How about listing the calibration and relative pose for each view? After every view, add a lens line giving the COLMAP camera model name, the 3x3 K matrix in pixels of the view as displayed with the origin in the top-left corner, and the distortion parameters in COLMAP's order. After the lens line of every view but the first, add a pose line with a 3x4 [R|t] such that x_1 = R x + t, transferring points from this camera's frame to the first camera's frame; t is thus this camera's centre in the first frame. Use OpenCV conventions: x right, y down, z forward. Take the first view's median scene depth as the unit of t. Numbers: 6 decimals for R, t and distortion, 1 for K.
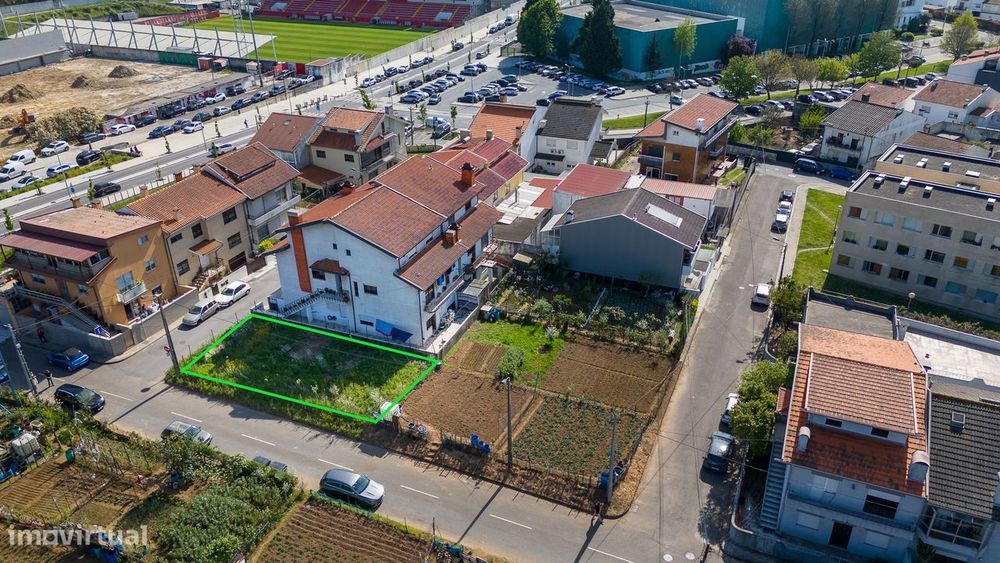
lens RADIAL K [[749.8, 0, 501.4], [0, 749.8, 260.0], [0, 0, 1]] dist [0.060054, -0.040950]
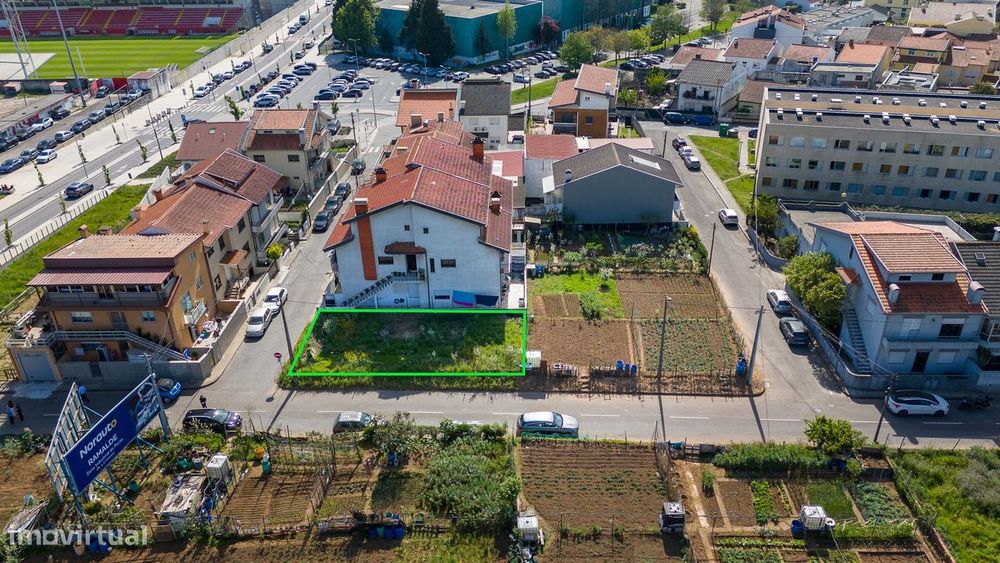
lens RADIAL K [[749.8, 0, 501.4], [0, 749.8, 260.0], [0, 0, 1]] dist [0.060054, -0.040950]
pose [[0.930786, -0.173733, 0.321644, -0.268469], [0.173331, 0.984403, 0.030124, 0.010263], [-0.321861, 0.027712, 0.946381, -0.006555]]
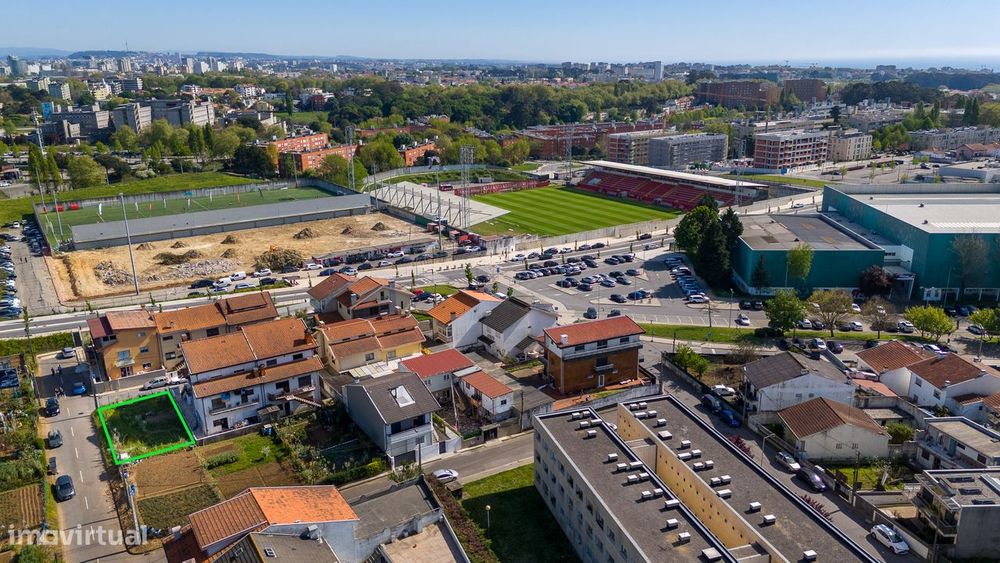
lens RADIAL K [[737.4, 0, 502.6], [0, 737.4, 279.6], [0, 0, 1]] dist [0.084991, -0.084049]
pose [[0.824357, 0.163361, -0.541986, 0.731860], [-0.251472, 0.963474, -0.092085, -0.128641], [0.507146, 0.212205, 0.835327, -0.034305]]
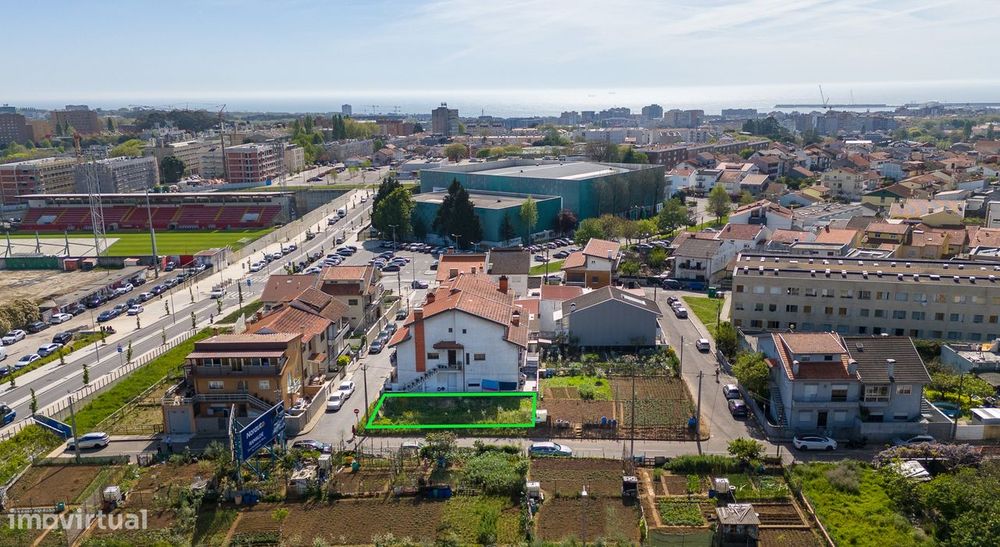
lens RADIAL K [[840.4, 0, 528.1], [0, 840.4, 273.6], [0, 0, 1]] dist [0.104568, -0.108957]
pose [[0.930932, -0.082207, 0.355819, -0.388221], [0.169189, 0.960549, -0.220728, 0.153895], [-0.323636, 0.265684, 0.908114, -0.304244]]
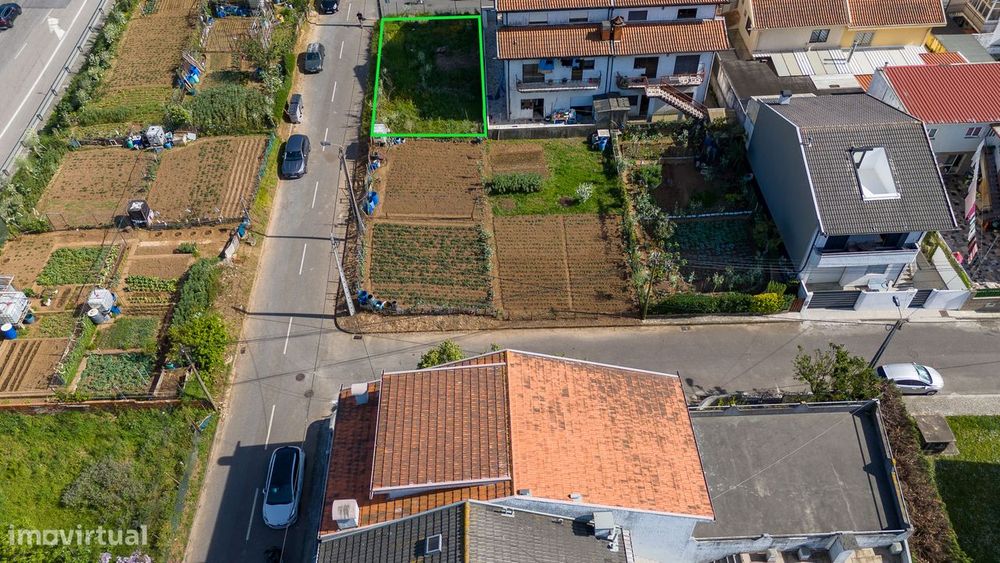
lens RADIAL K [[737.4, 0, 502.6], [0, 737.4, 279.6], [0, 0, 1]] dist [0.084991, -0.084049]
pose [[0.421566, 0.666987, -0.614338, 0.366554], [-0.394939, 0.744899, 0.537725, -0.143445], [0.816275, 0.015940, 0.577443, 0.282003]]
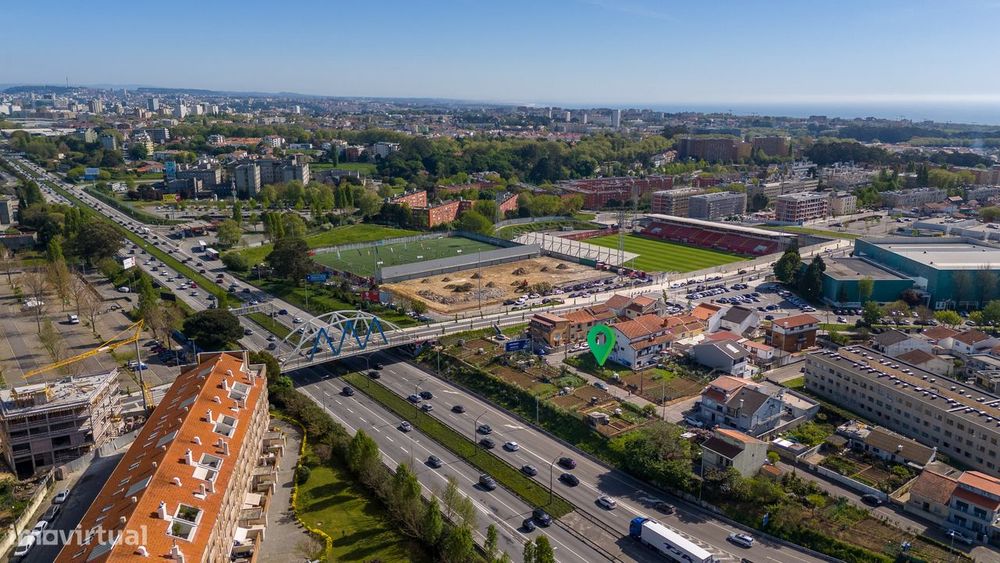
lens RADIAL K [[737.4, 0, 502.6], [0, 737.4, 279.6], [0, 0, 1]] dist [0.084991, -0.084049]
pose [[0.865762, 0.131808, -0.482786, 0.551698], [-0.233937, 0.959397, -0.157580, 0.234927], [0.442413, 0.249368, 0.861444, -1.299124]]
